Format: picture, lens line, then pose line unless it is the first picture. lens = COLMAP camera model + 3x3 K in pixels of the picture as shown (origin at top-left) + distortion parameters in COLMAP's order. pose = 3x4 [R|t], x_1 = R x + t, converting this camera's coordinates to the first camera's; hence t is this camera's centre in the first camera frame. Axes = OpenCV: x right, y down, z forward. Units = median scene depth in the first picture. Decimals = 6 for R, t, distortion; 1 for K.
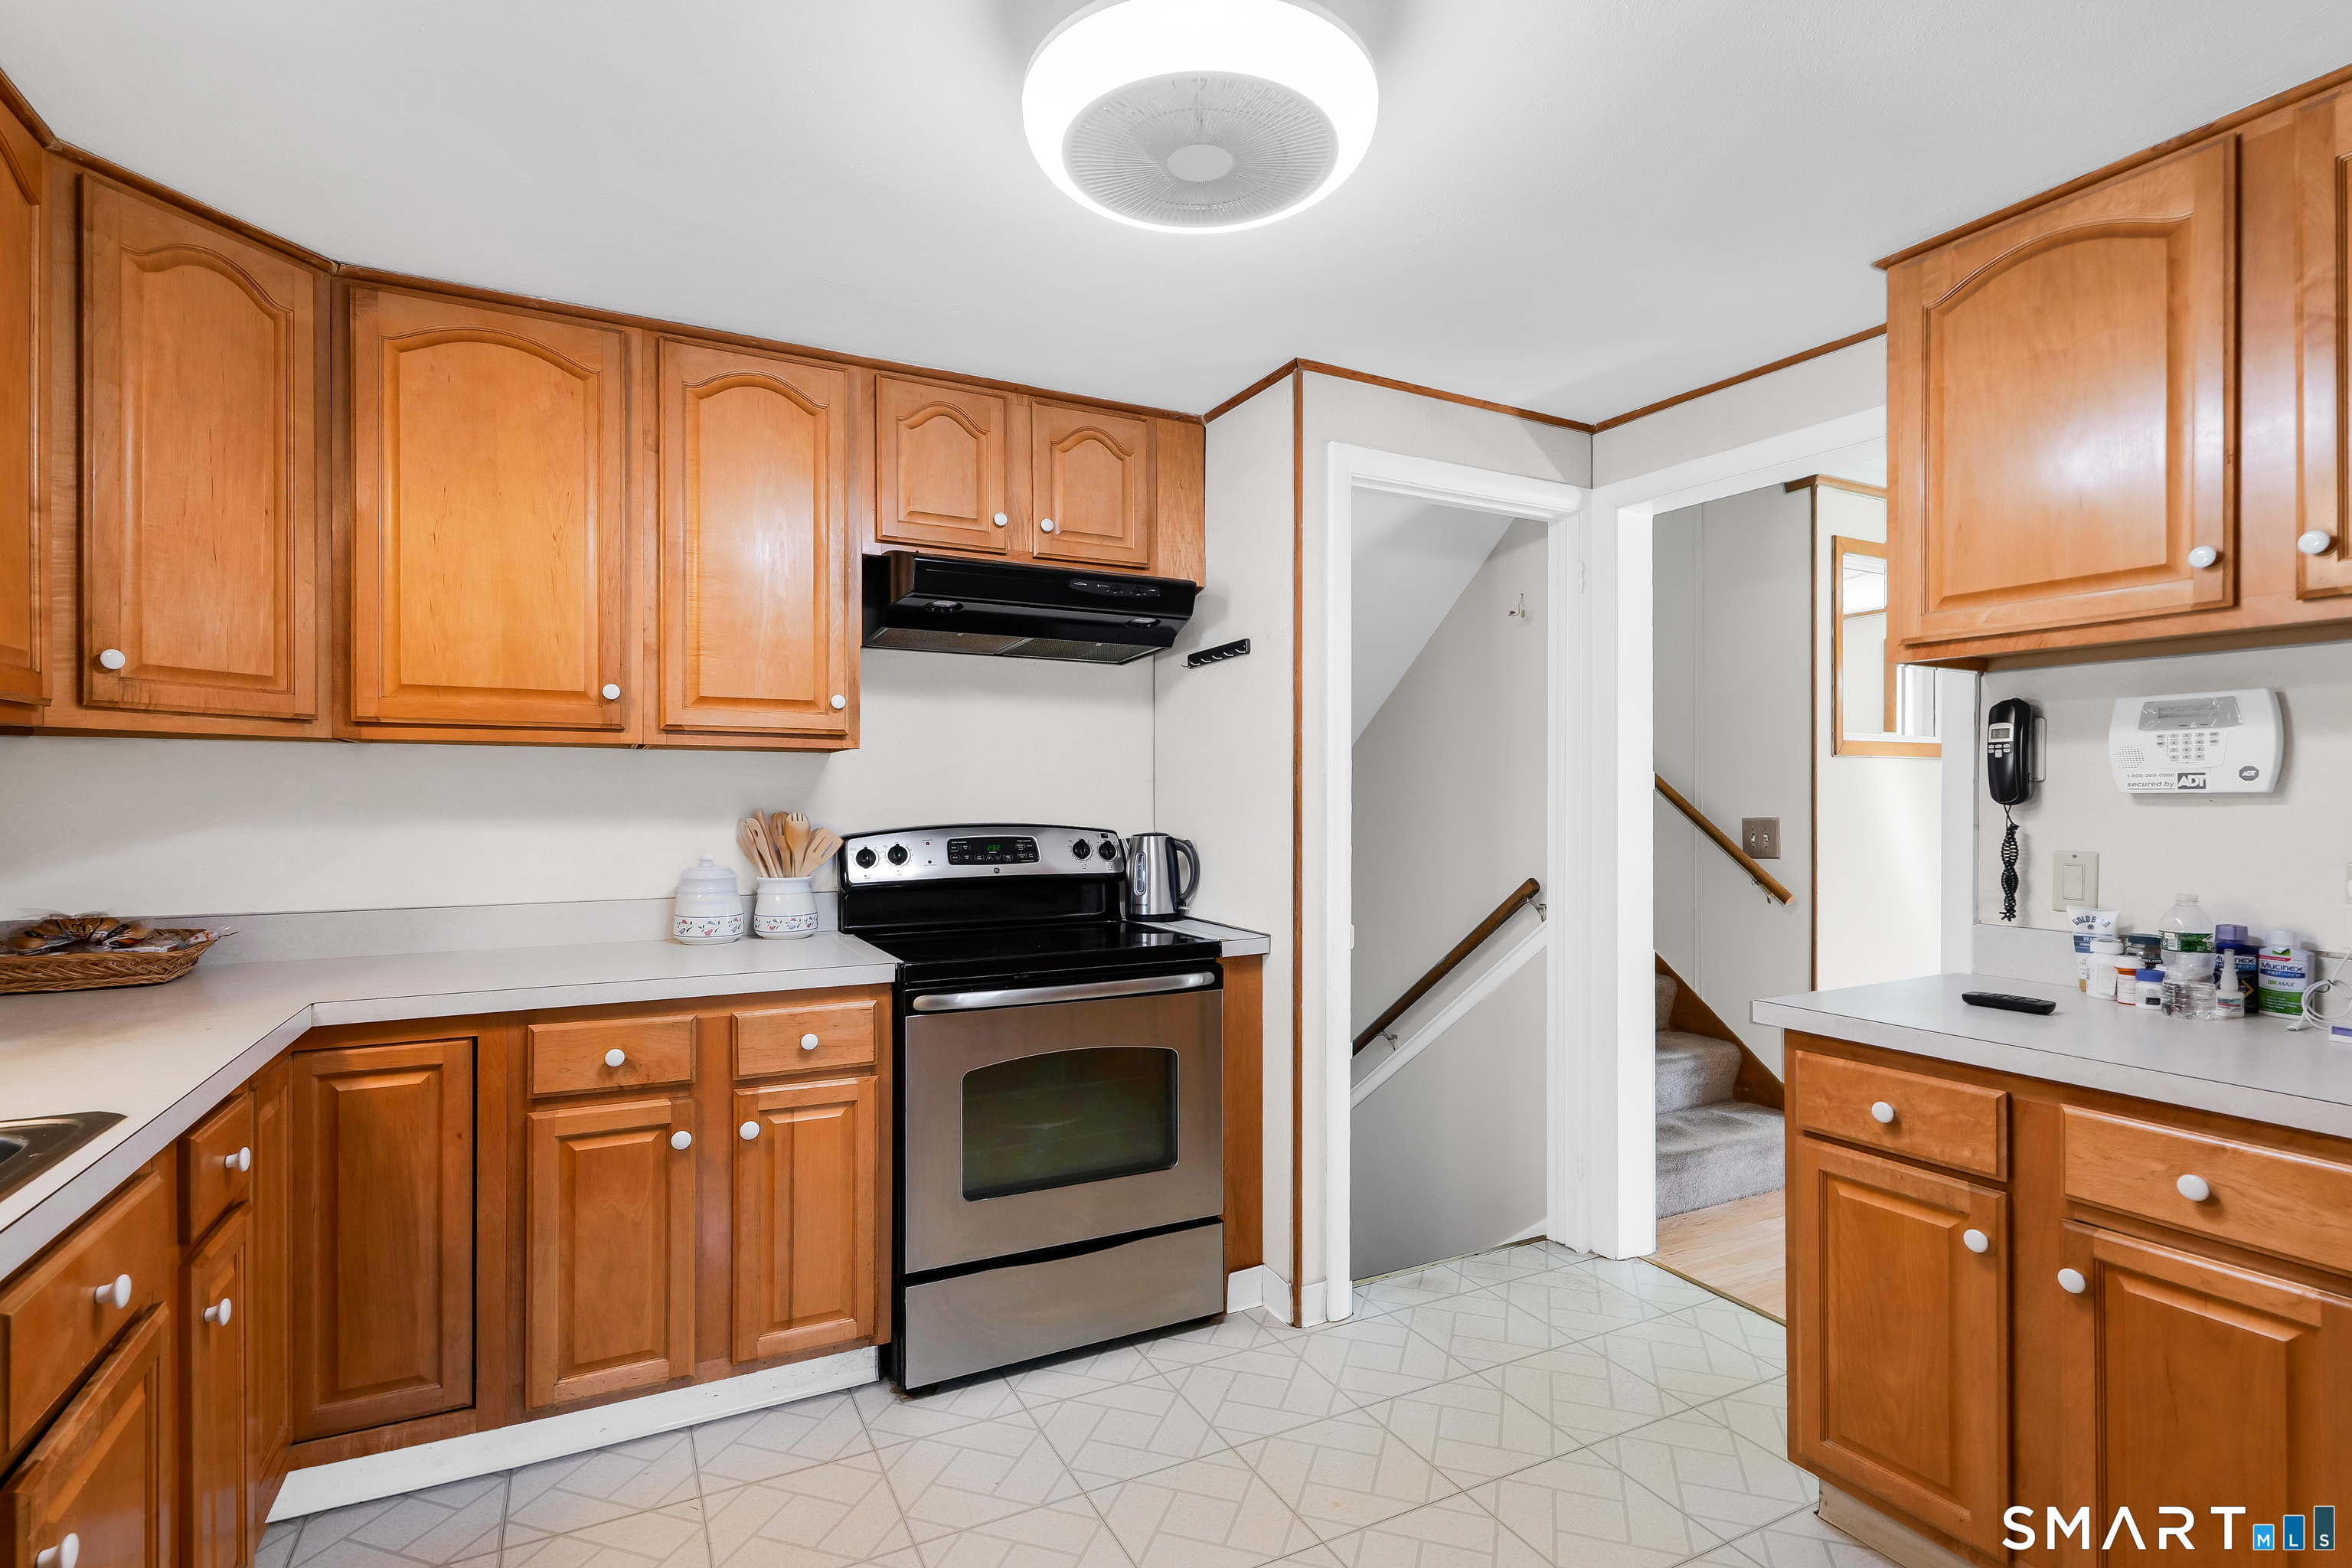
lens RADIAL K [[1112.3, 0, 1171.0], [0, 1112.3, 800.3], [0, 0, 1]] dist [-0.000038, 0.000084]
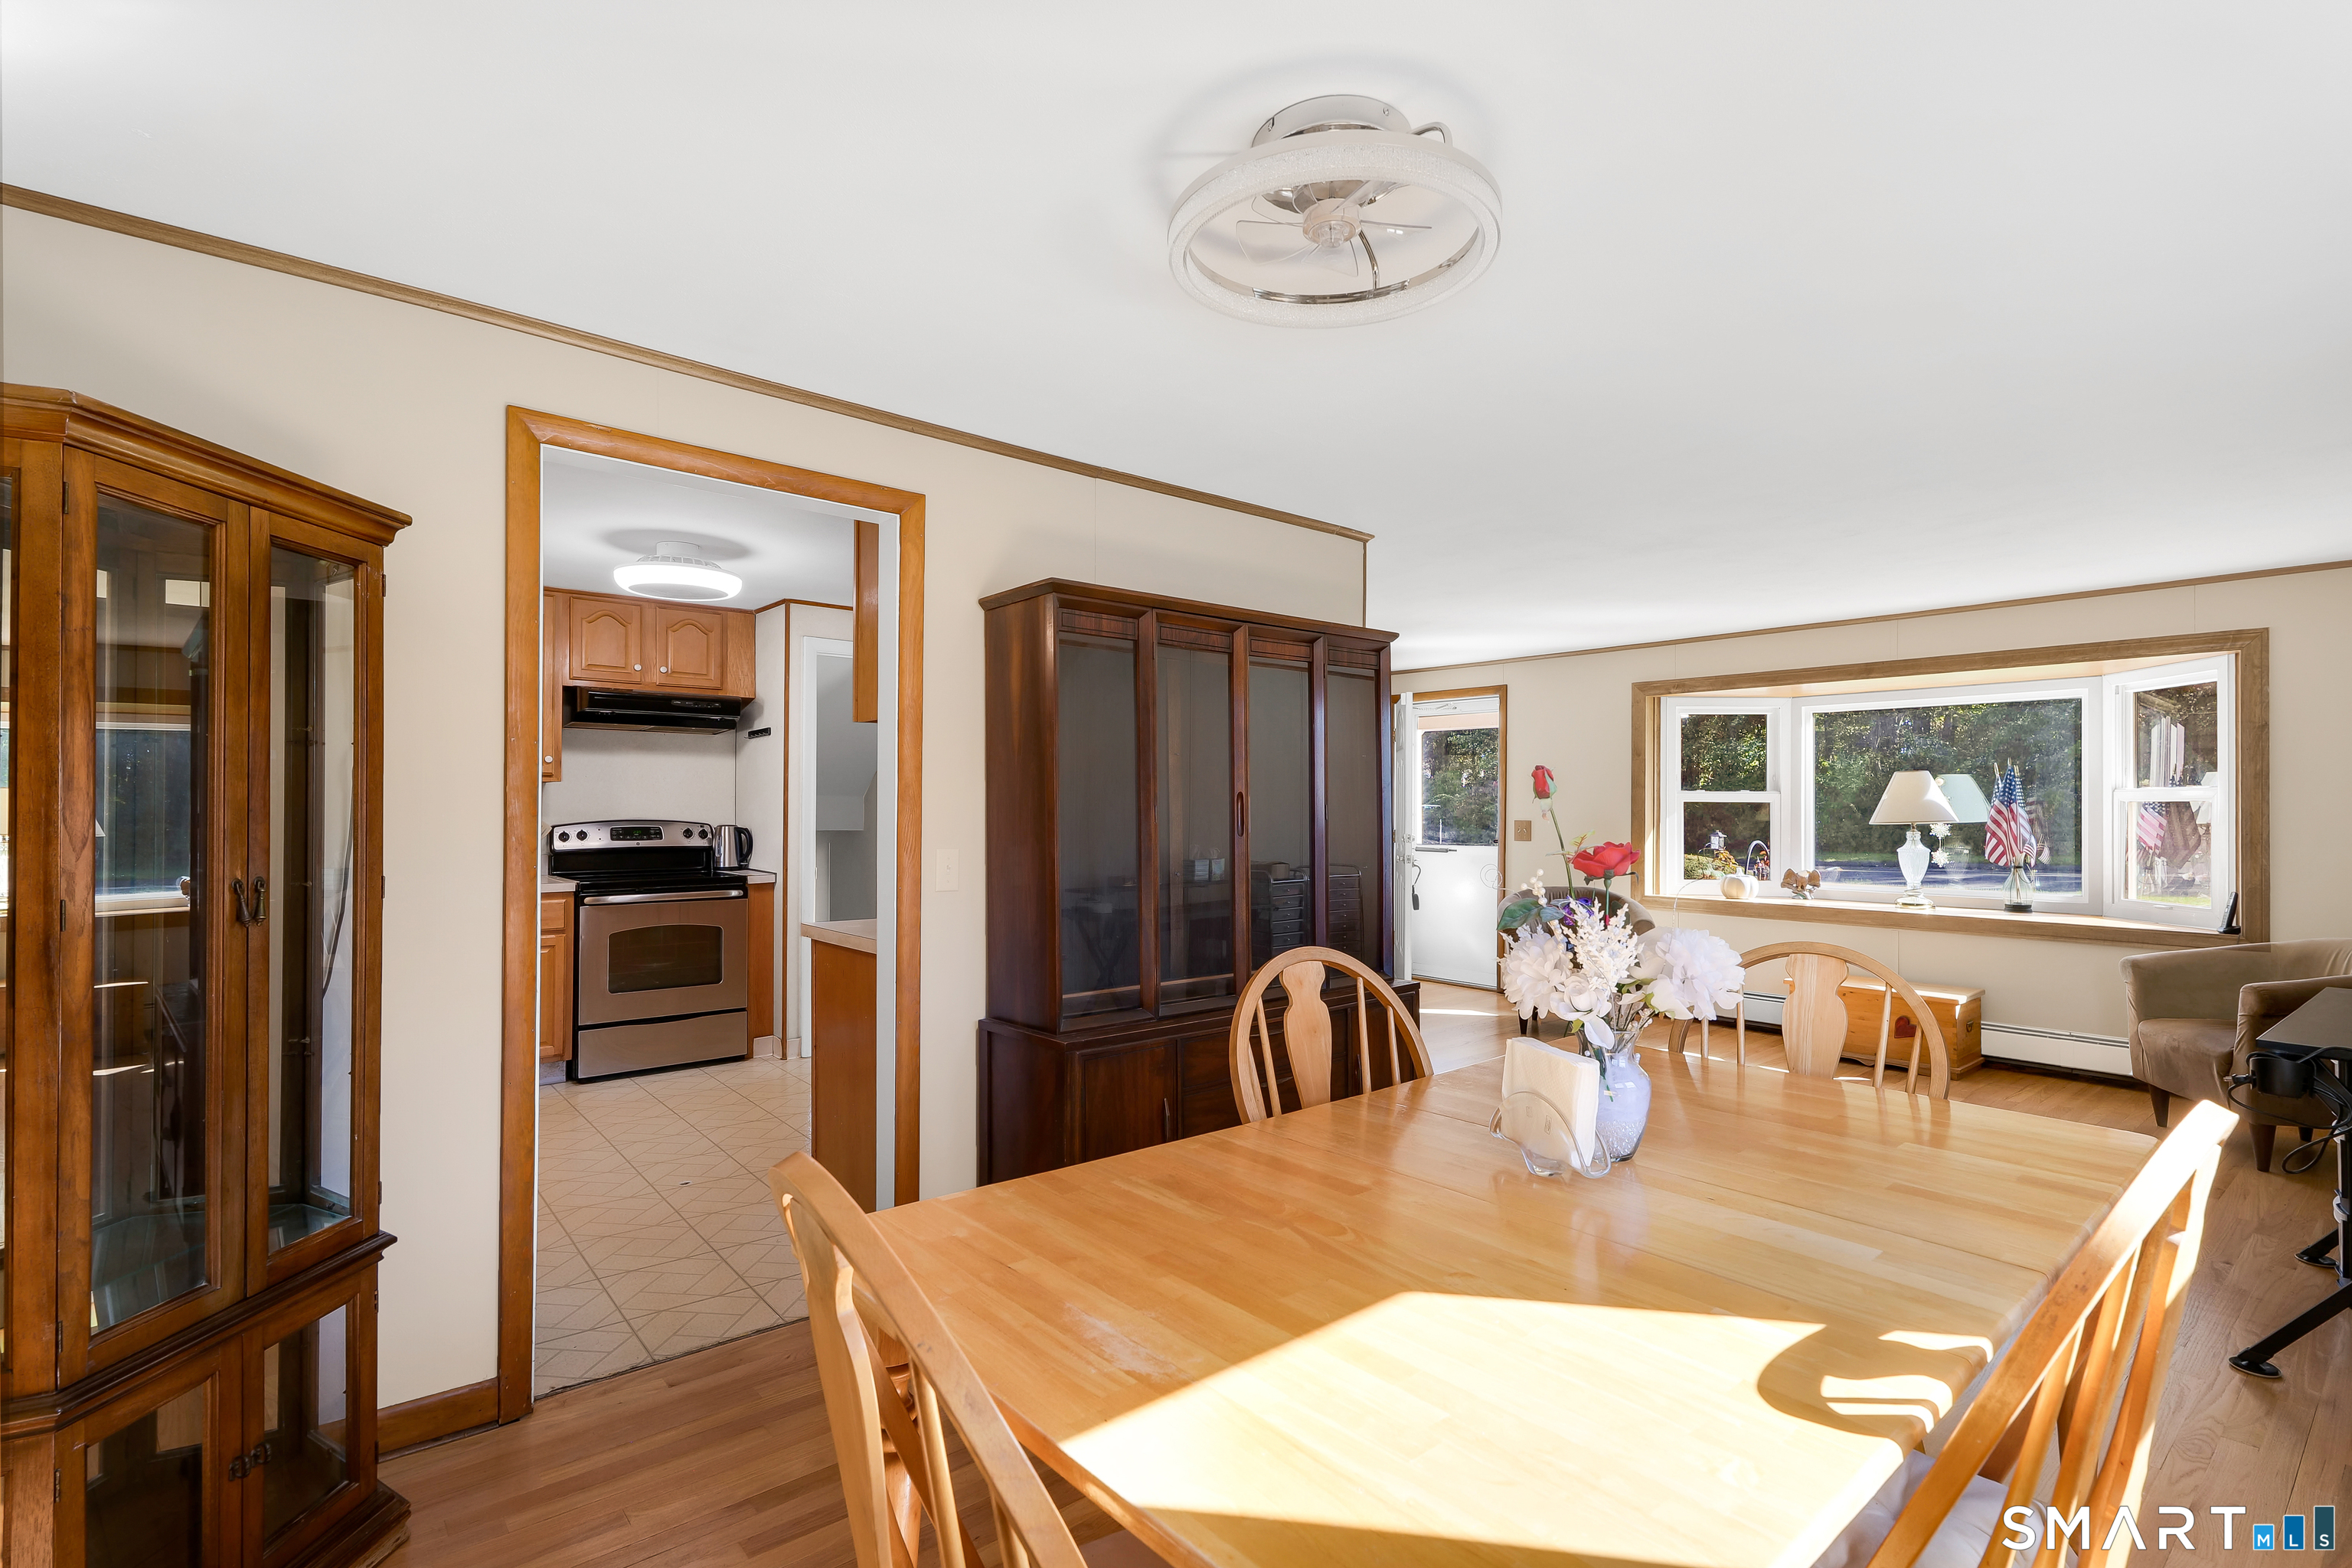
lens RADIAL K [[1112.3, 0, 1155.5], [0, 1112.3, 794.1], [0, 0, 1]] dist [-0.000038, 0.000084]
pose [[0.980980, 0.003169, 0.194081, 0.386152], [0.000238, 0.999846, -0.017528, 0.011862], [-0.194107, 0.017241, 0.980829, -1.182585]]
